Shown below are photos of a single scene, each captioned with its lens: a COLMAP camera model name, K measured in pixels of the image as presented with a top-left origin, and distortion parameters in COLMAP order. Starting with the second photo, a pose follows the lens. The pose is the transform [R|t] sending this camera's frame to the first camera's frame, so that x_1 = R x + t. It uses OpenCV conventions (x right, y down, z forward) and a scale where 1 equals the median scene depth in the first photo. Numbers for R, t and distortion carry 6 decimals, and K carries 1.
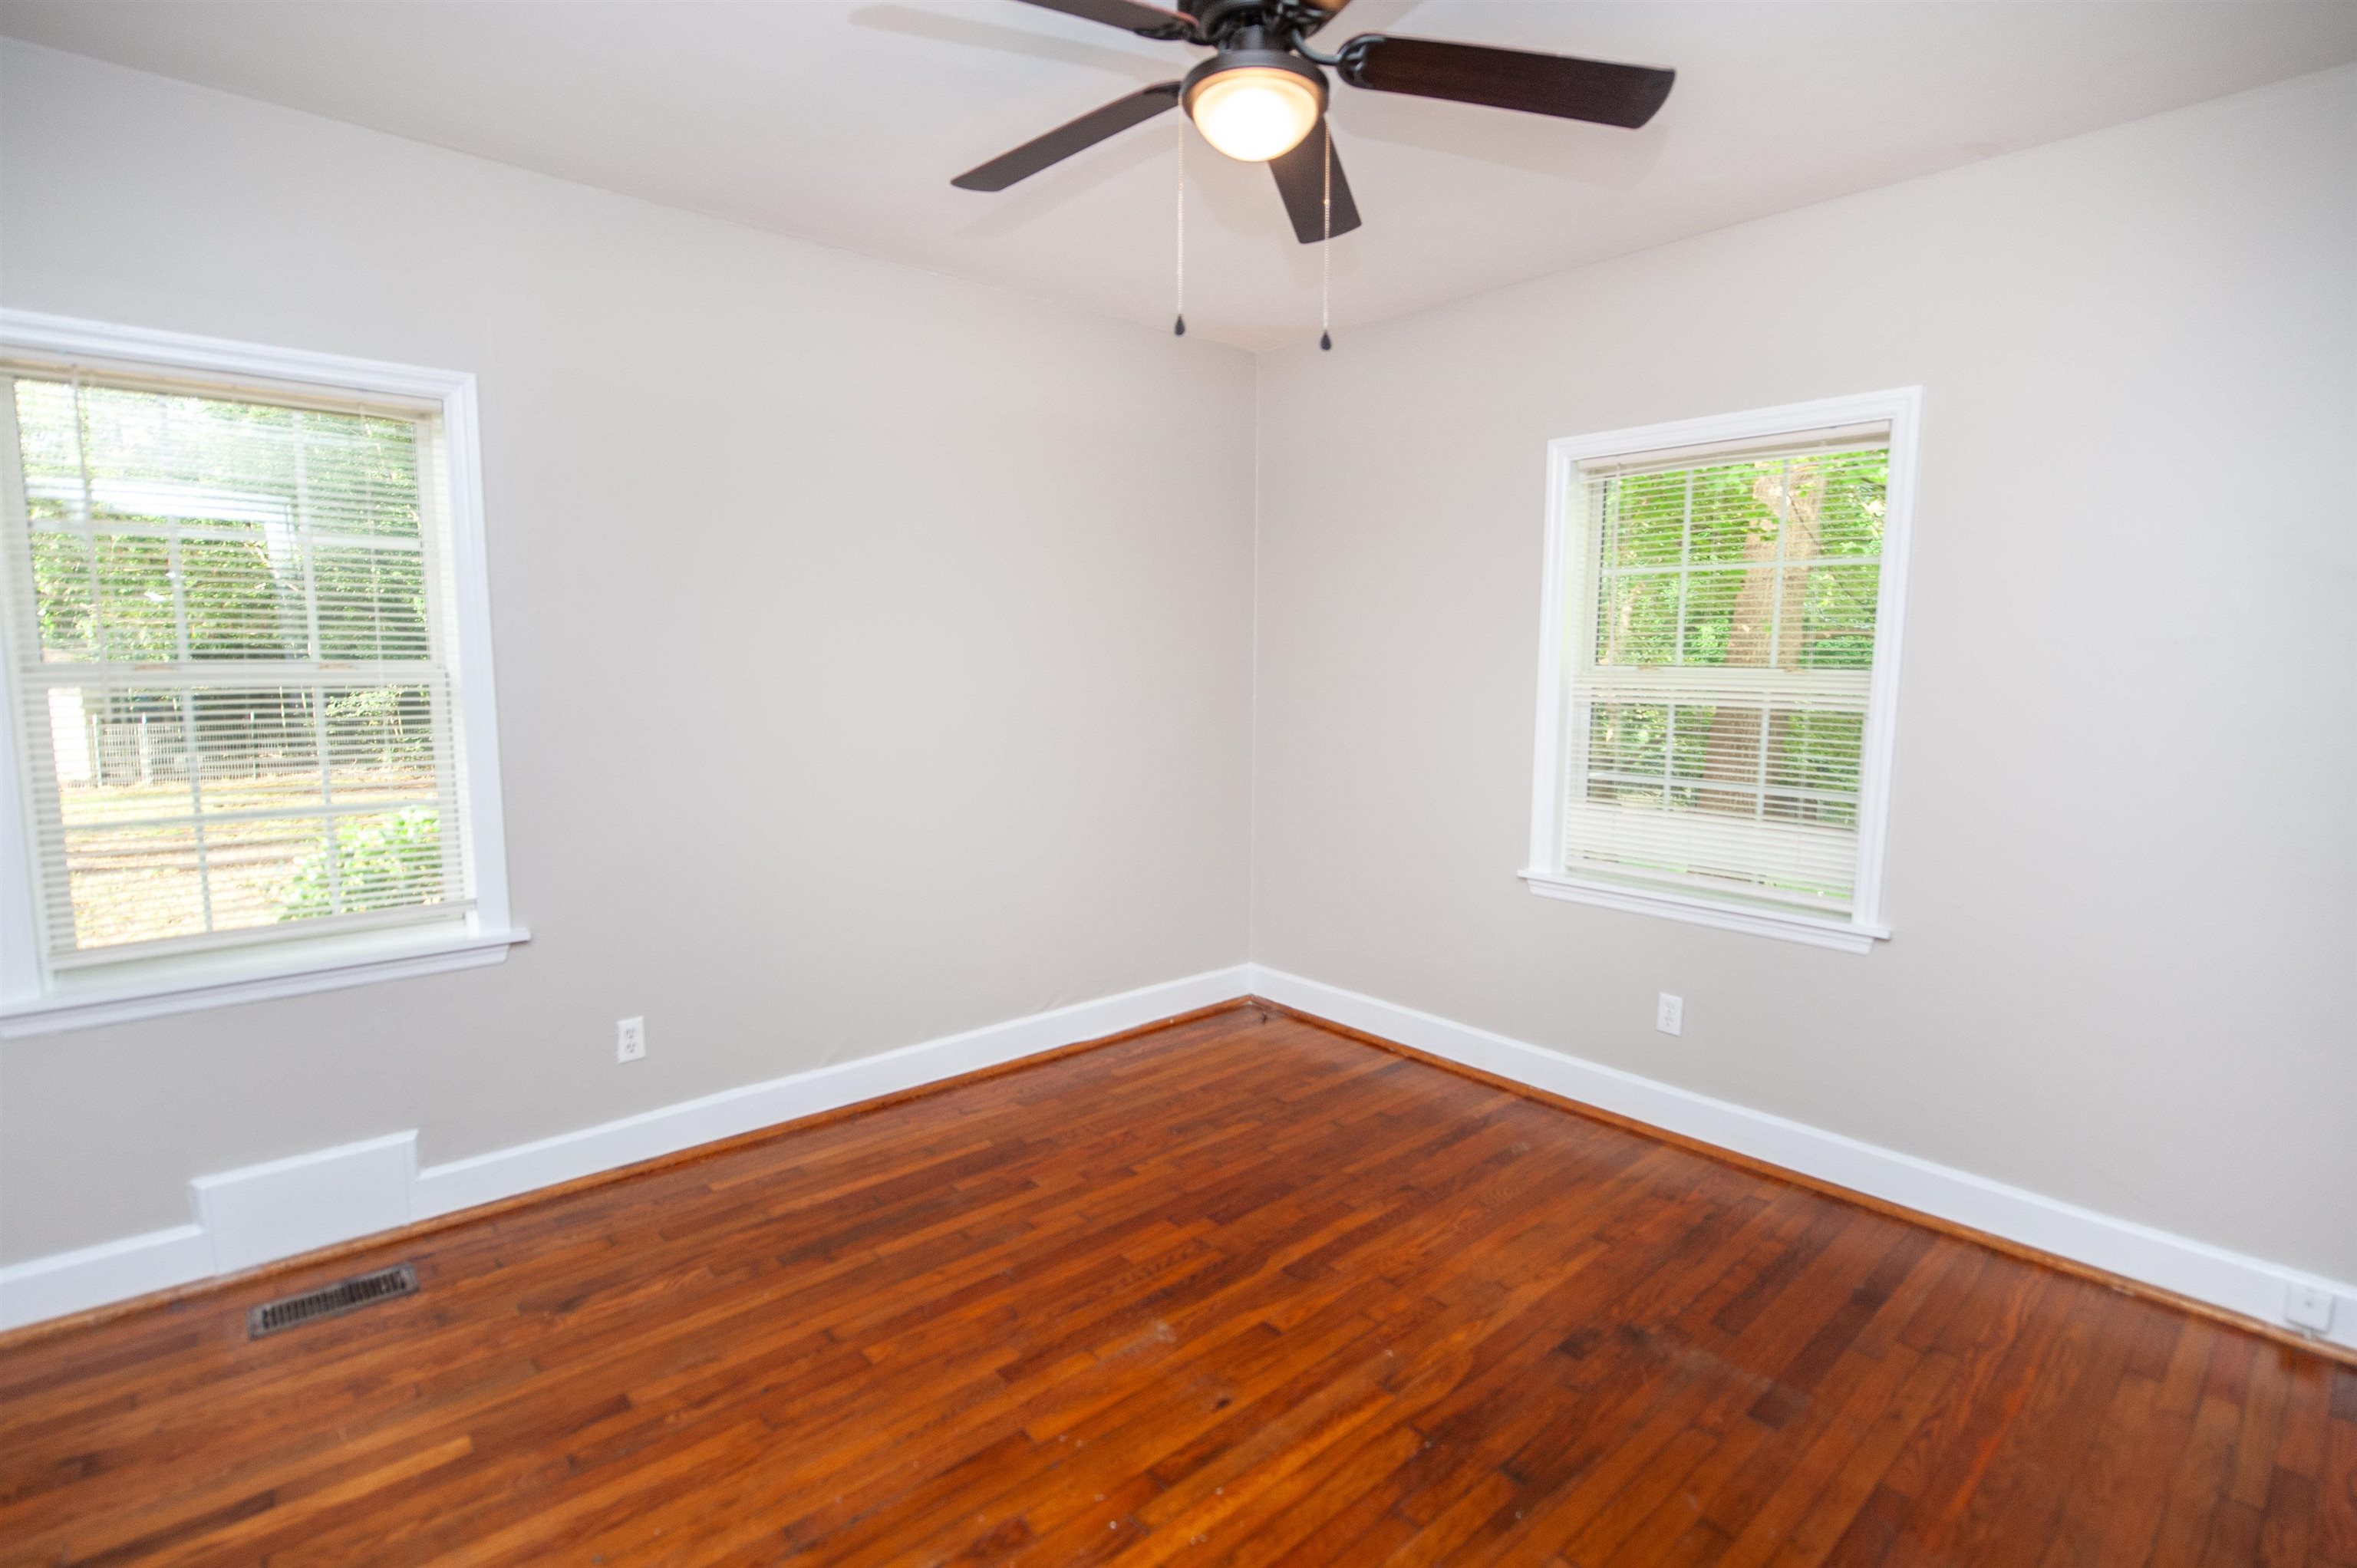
lens RADIAL K [[1133.1, 0, 1187.2], [0, 1133.1, 785.9], [0, 0, 1]] dist [-0.007128, -0.002868]
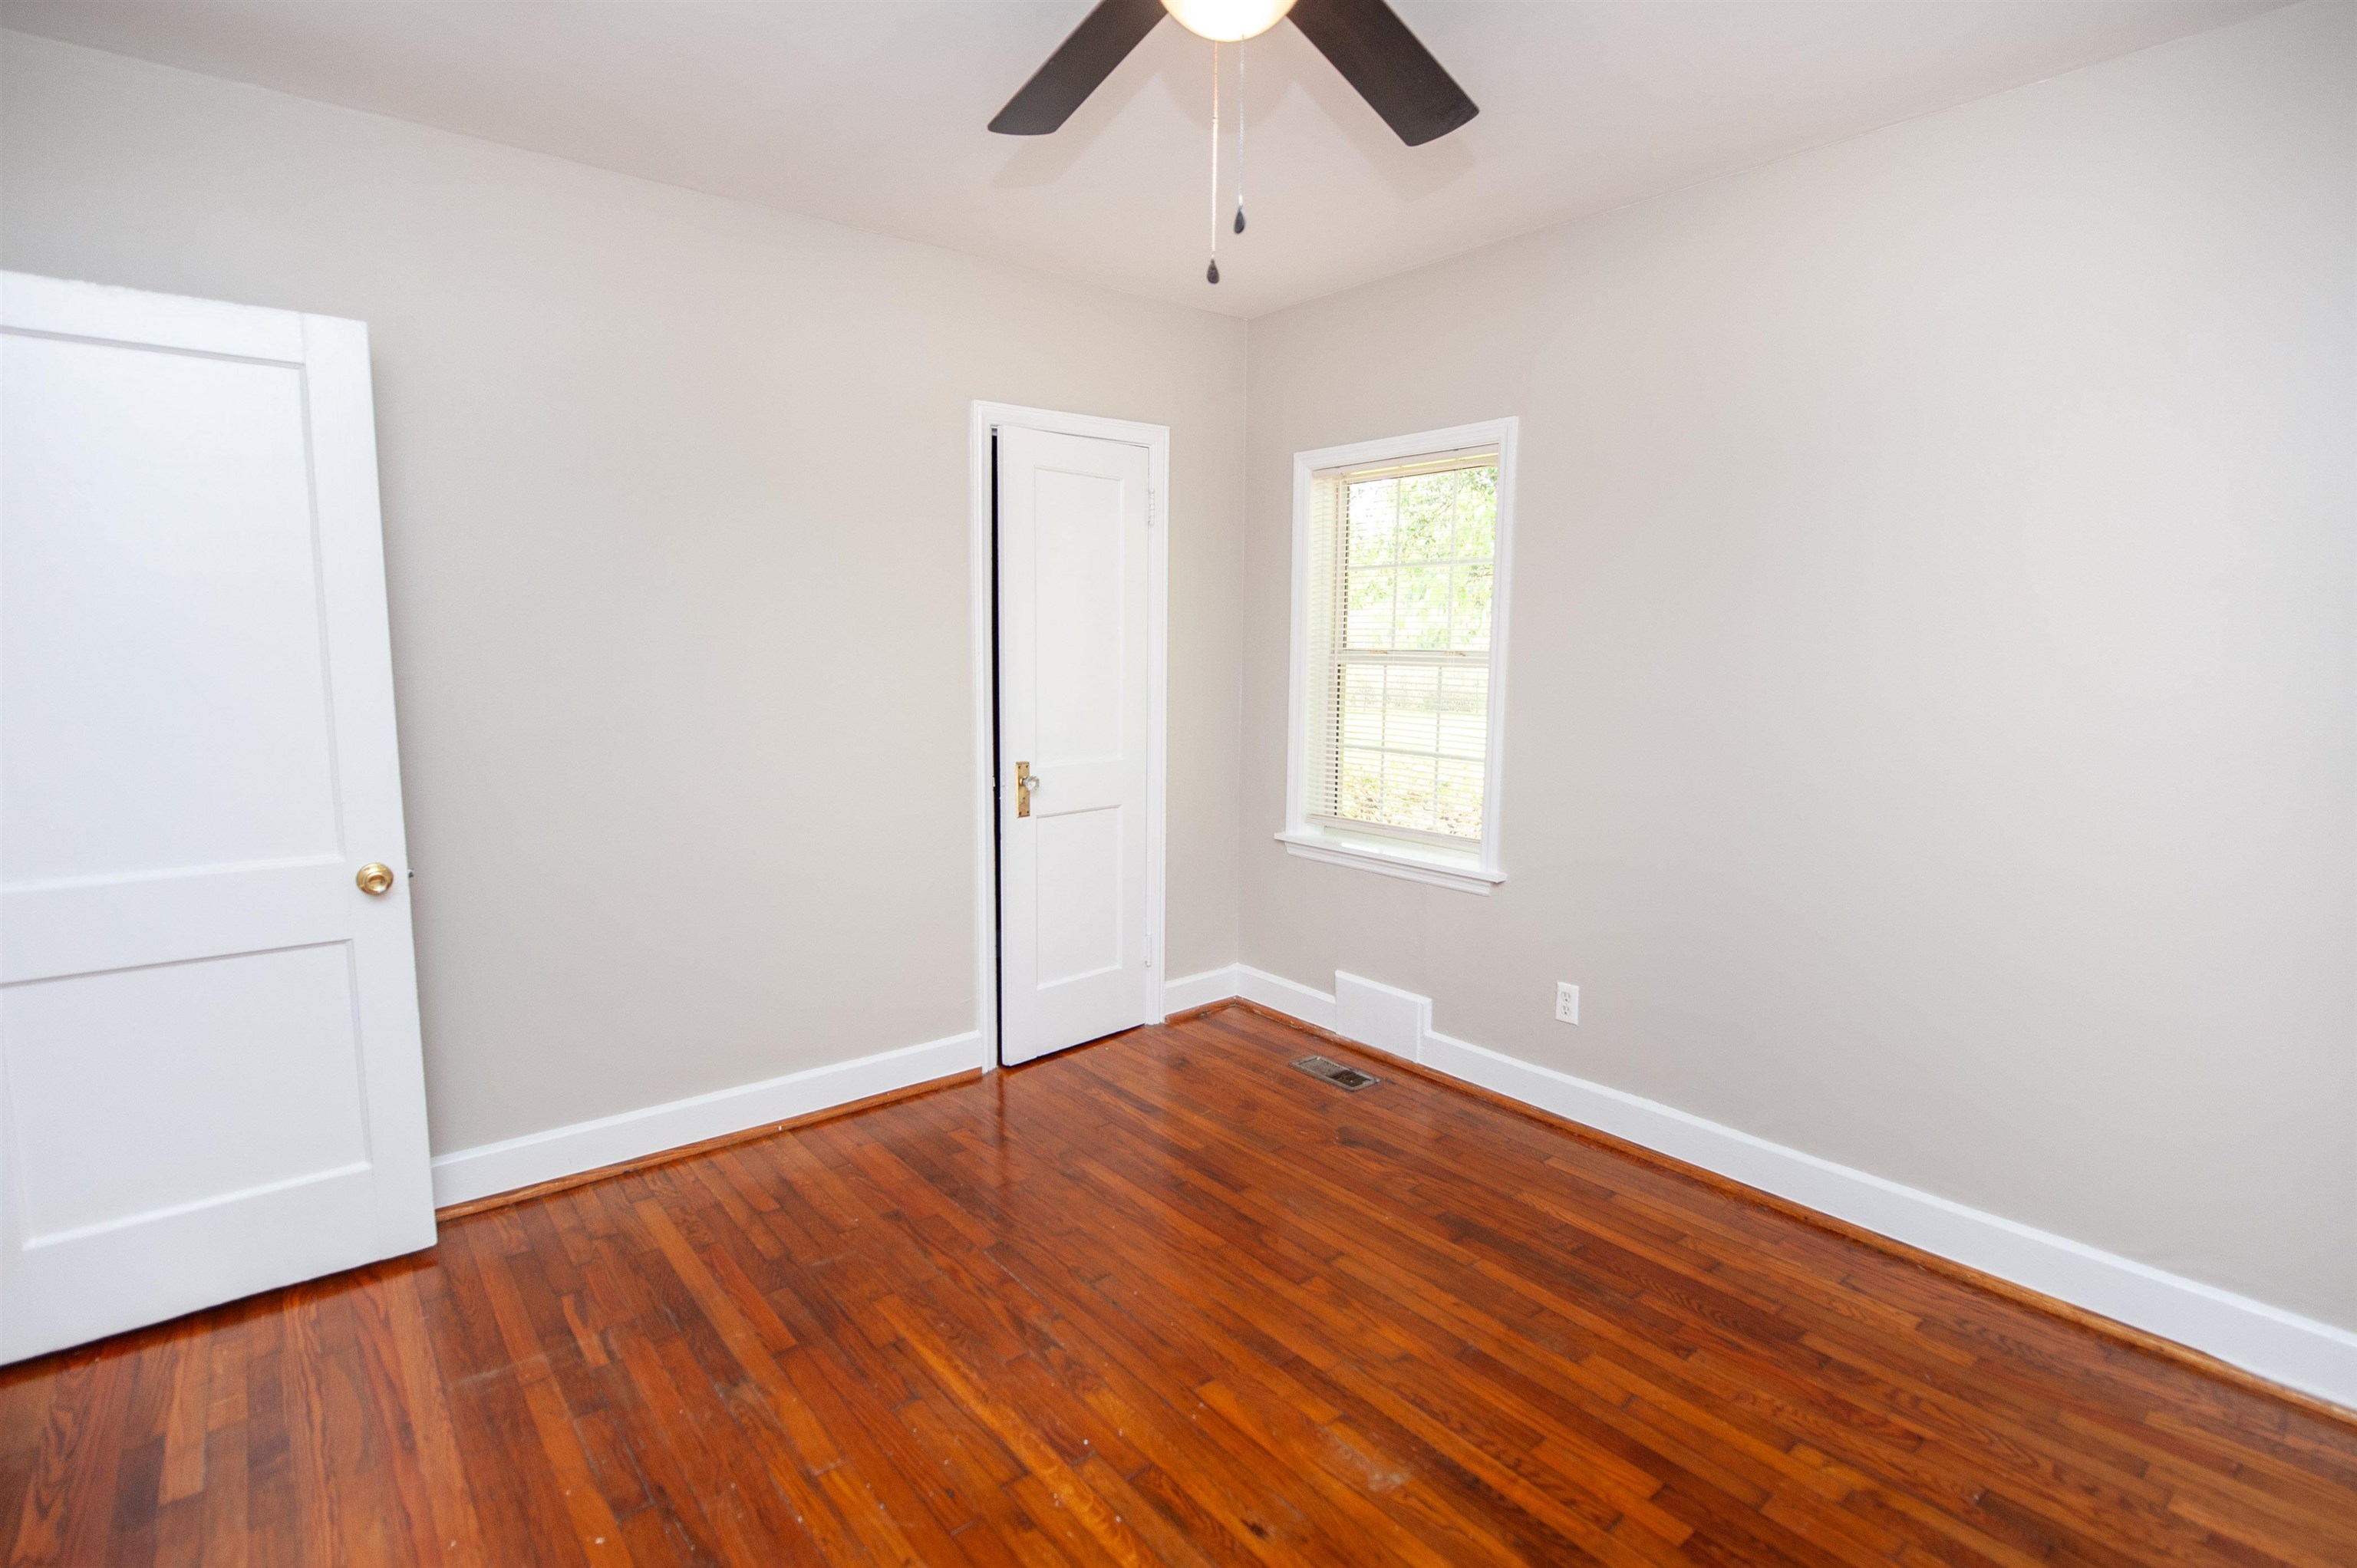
lens RADIAL K [[1133.1, 0, 1183.5], [0, 1133.1, 794.6], [0, 0, 1]] dist [-0.007128, -0.002868]
pose [[-0.049984, 0.126152, -0.990751, 0.652486], [-0.123069, 0.983653, 0.131457, -0.077711], [0.991139, 0.128502, -0.033641, 0.740099]]
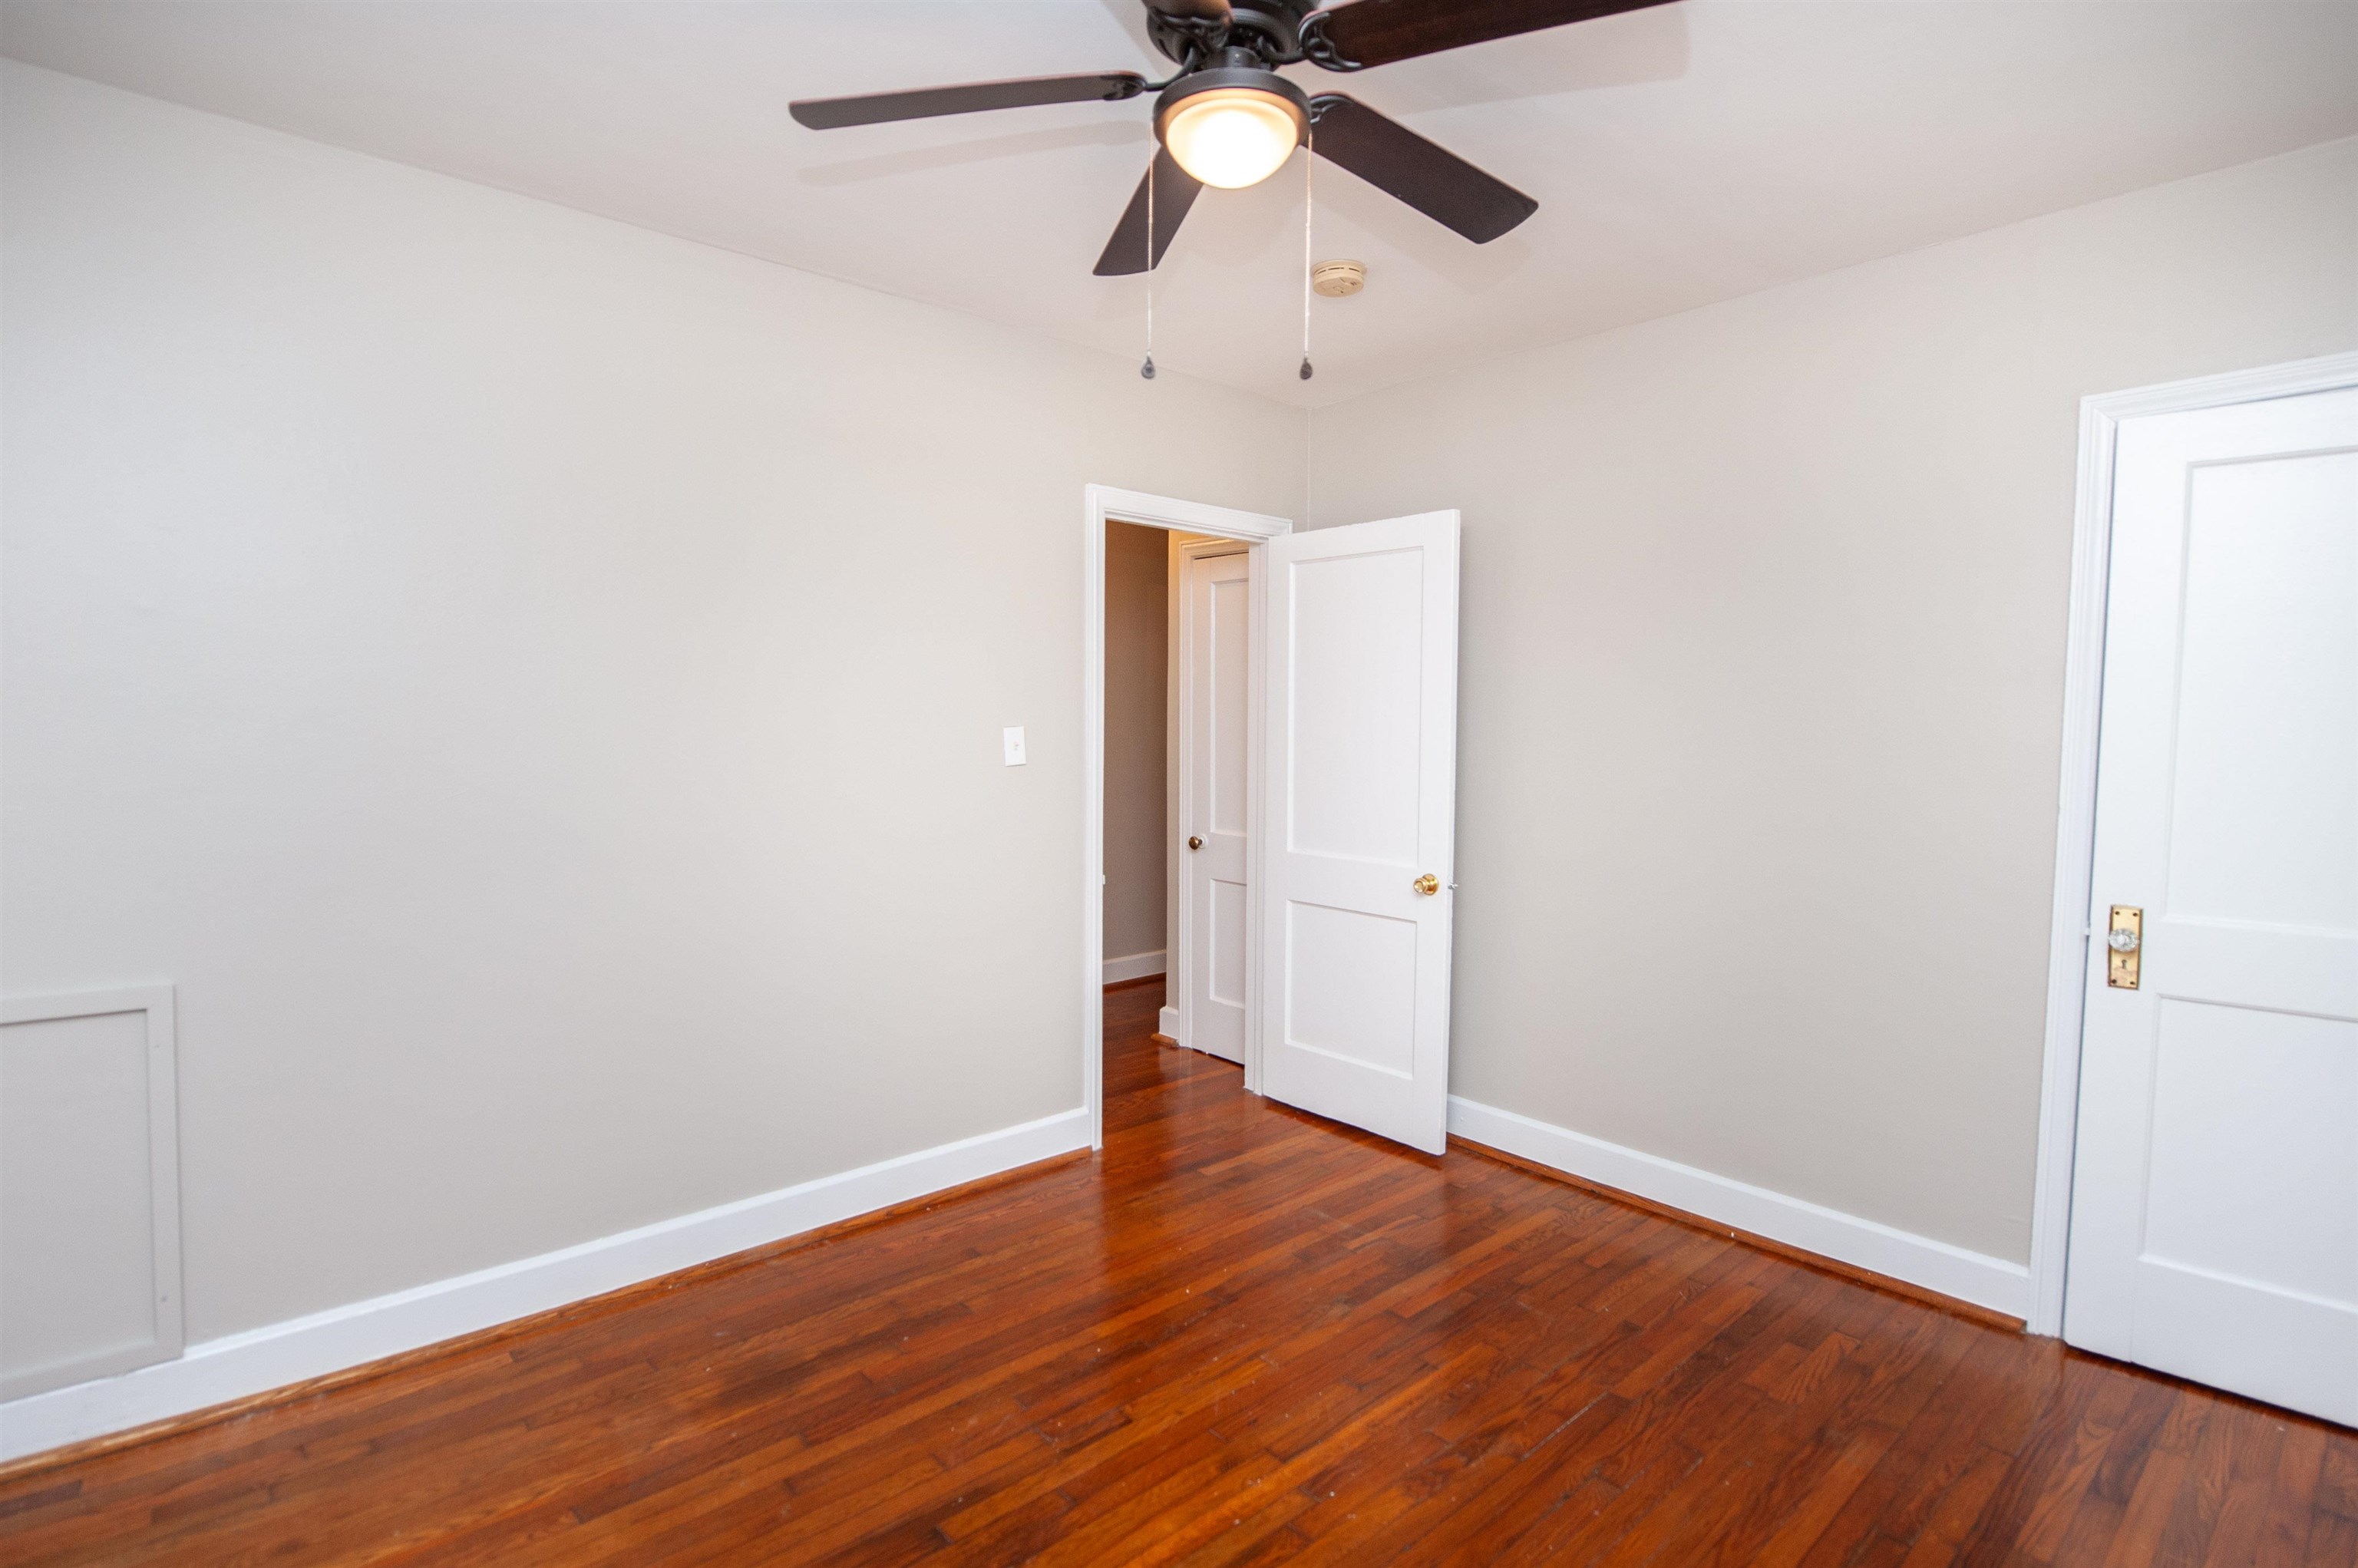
lens RADIAL K [[1133.6, 0, 1177.8], [0, 1133.6, 793.8], [0, 0, 1]] dist [-0.007128, -0.002868]
pose [[-0.999793, -0.016961, 0.011212, 0.059972], [-0.014642, 0.983230, 0.181783, -0.156516], [-0.014107, 0.181582, -0.983275, 1.389026]]
